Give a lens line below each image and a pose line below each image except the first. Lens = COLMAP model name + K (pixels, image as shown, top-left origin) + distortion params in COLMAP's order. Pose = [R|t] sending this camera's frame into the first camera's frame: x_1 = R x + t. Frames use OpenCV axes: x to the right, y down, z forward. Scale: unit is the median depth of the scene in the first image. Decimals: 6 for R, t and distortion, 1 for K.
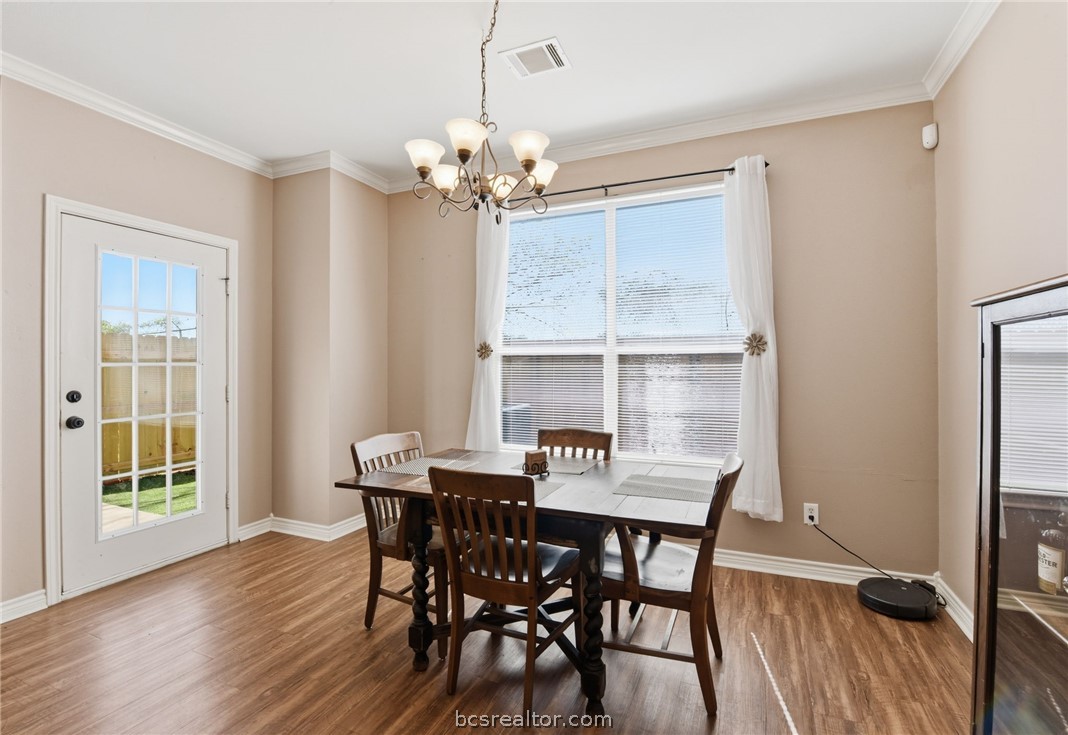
lens RADIAL K [[479.7, 0, 537.0], [0, 479.7, 364.8], [0, 0, 1]] dist [-0.001617, -0.016459]
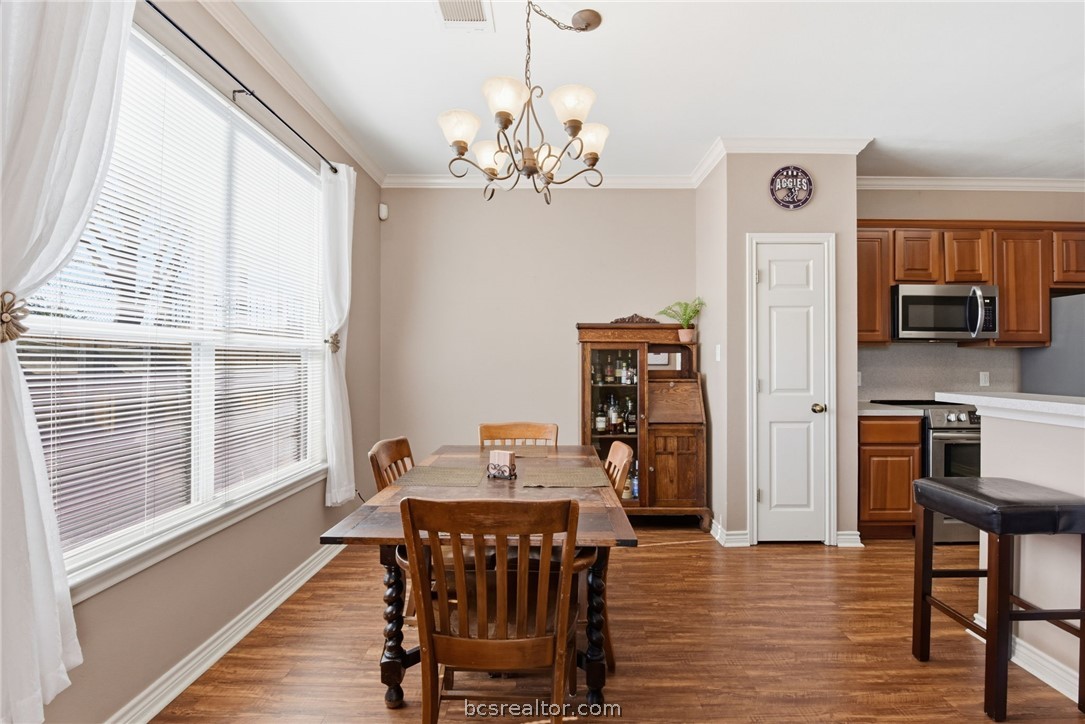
lens RADIAL K [[478.3, 0, 545.9], [0, 478.3, 359.2], [0, 0, 1]] dist [-0.007298, -0.008333]
pose [[-0.374297, 0.006355, 0.927287, -0.713046], [-0.005146, 0.999947, -0.008930, 0.002146], [-0.927294, -0.008114, -0.374245, 0.983802]]
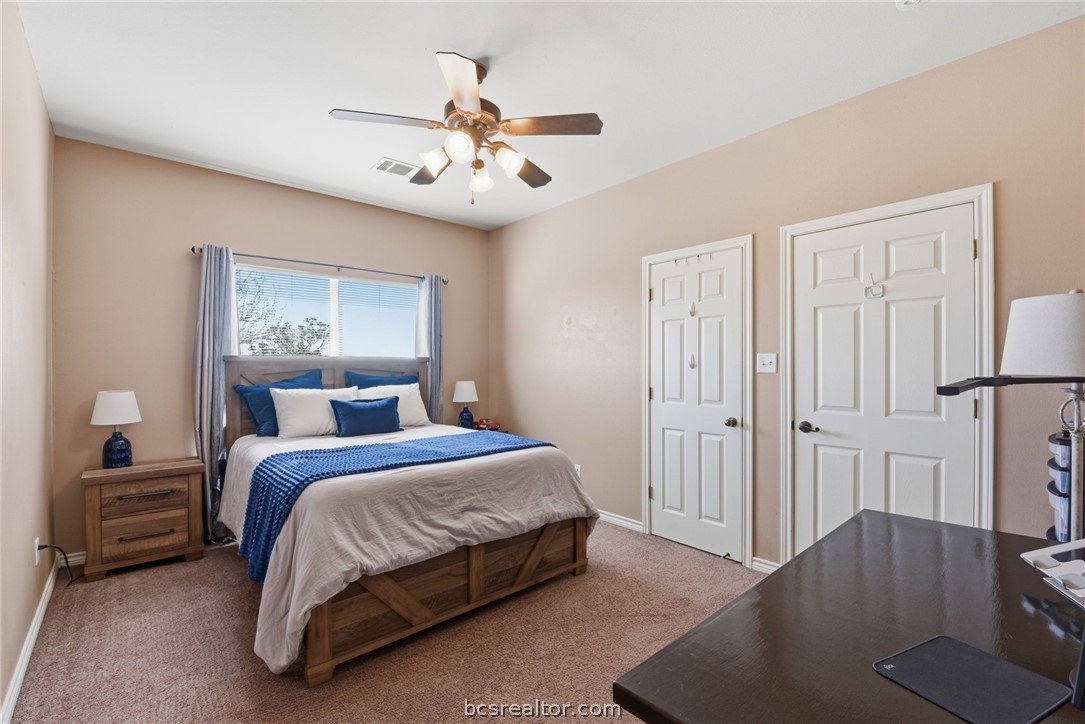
lens RADIAL K [[478.3, 0, 545.9], [0, 478.3, 359.2], [0, 0, 1]] dist [-0.007298, -0.008333]
pose [[0.431403, 0.001611, 0.902158, -1.064240], [-0.005512, 0.999984, 0.000849, -0.035586], [-0.902143, -0.005339, 0.431405, -0.122086]]
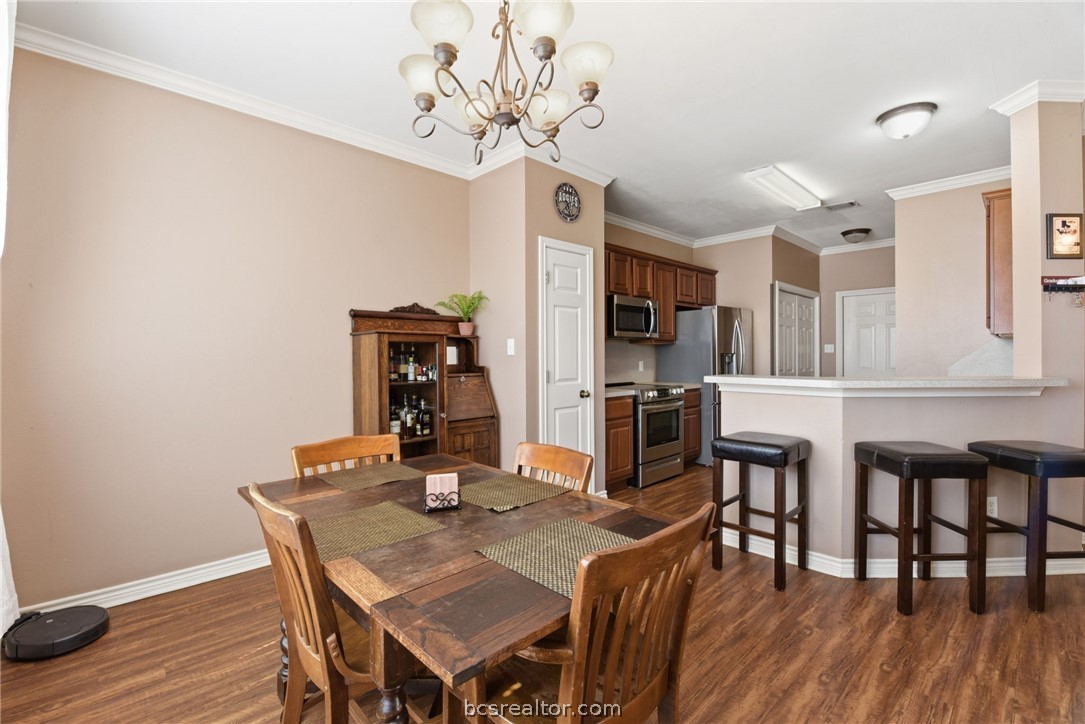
lens RADIAL K [[478.3, 0, 545.9], [0, 478.3, 359.2], [0, 0, 1]] dist [-0.007298, -0.008333]
pose [[-0.920198, 0.002757, 0.391444, -0.334634], [0.005339, 0.999971, 0.005508, -0.000987], [-0.391417, 0.007158, -0.920186, 1.242557]]
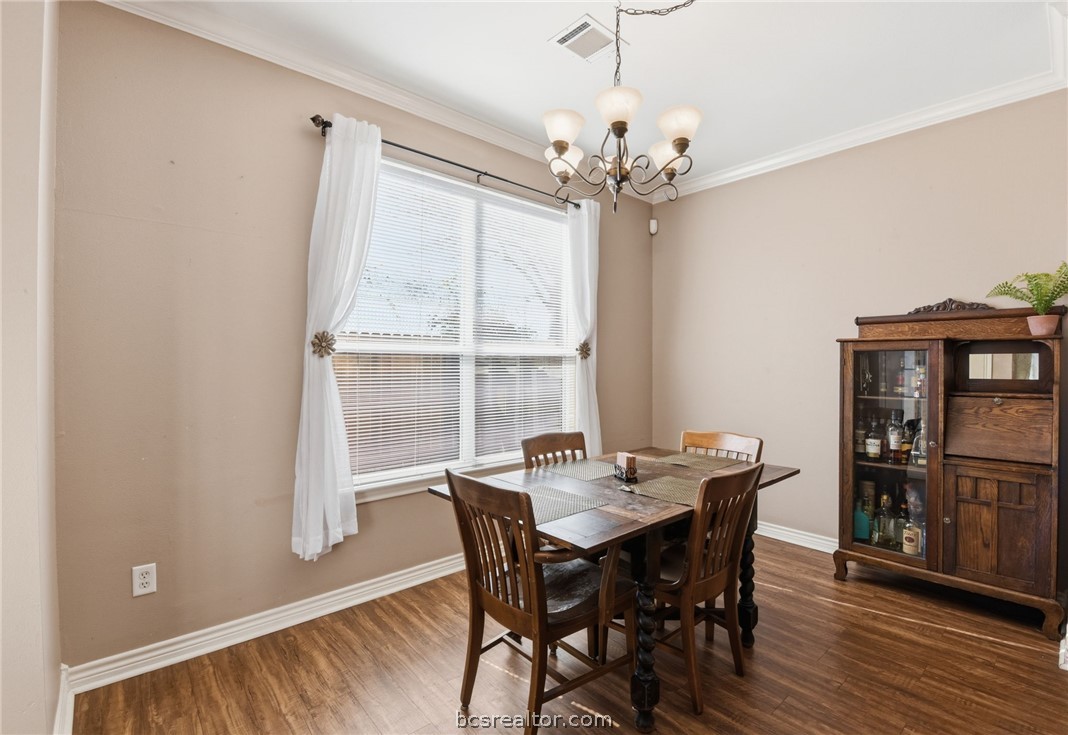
lens RADIAL K [[480.4, 0, 554.7], [0, 480.4, 367.0], [0, 0, 1]] dist [-0.000130, -0.012413]
pose [[0.416685, -0.001174, 0.909050, -0.744767], [-0.006101, 0.999973, 0.004088, -0.002378], [-0.909031, -0.007250, 0.416666, 0.555899]]
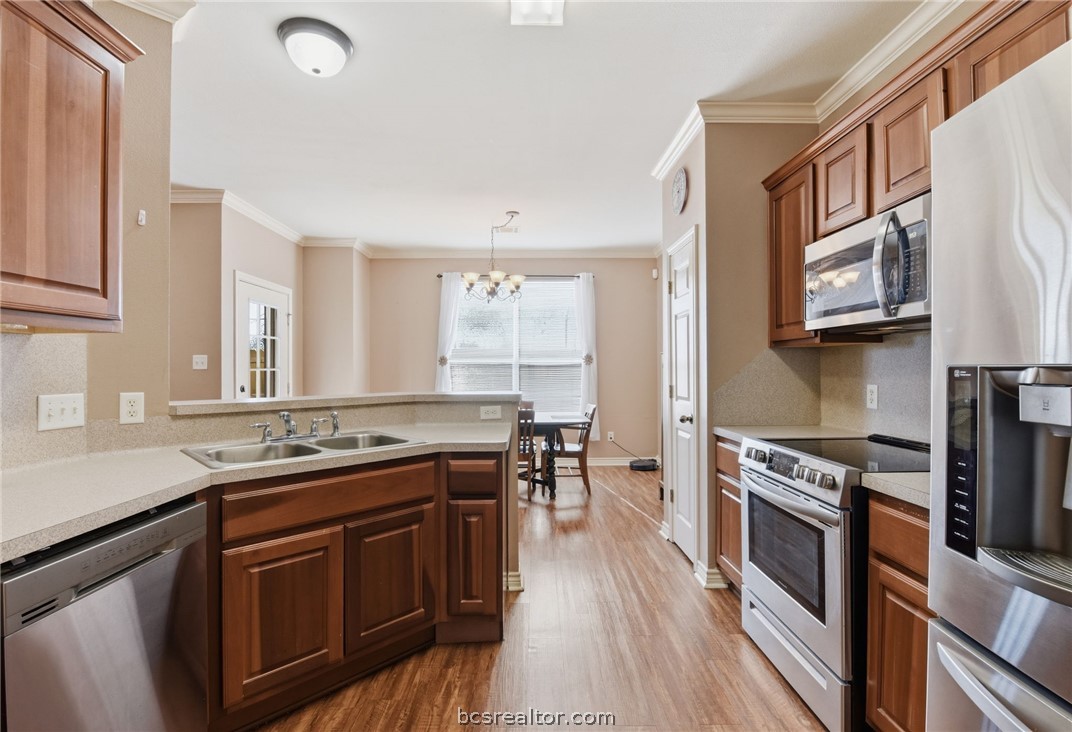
lens RADIAL K [[474.2, 0, 537.6], [0, 474.2, 367.8], [0, 0, 1]] dist [0.004097, -0.011967]
pose [[0.909562, -0.001615, 0.415565, -0.645025], [0.001160, 0.999998, 0.001348, -0.009532], [-0.415567, -0.000744, 0.909562, -0.852894]]
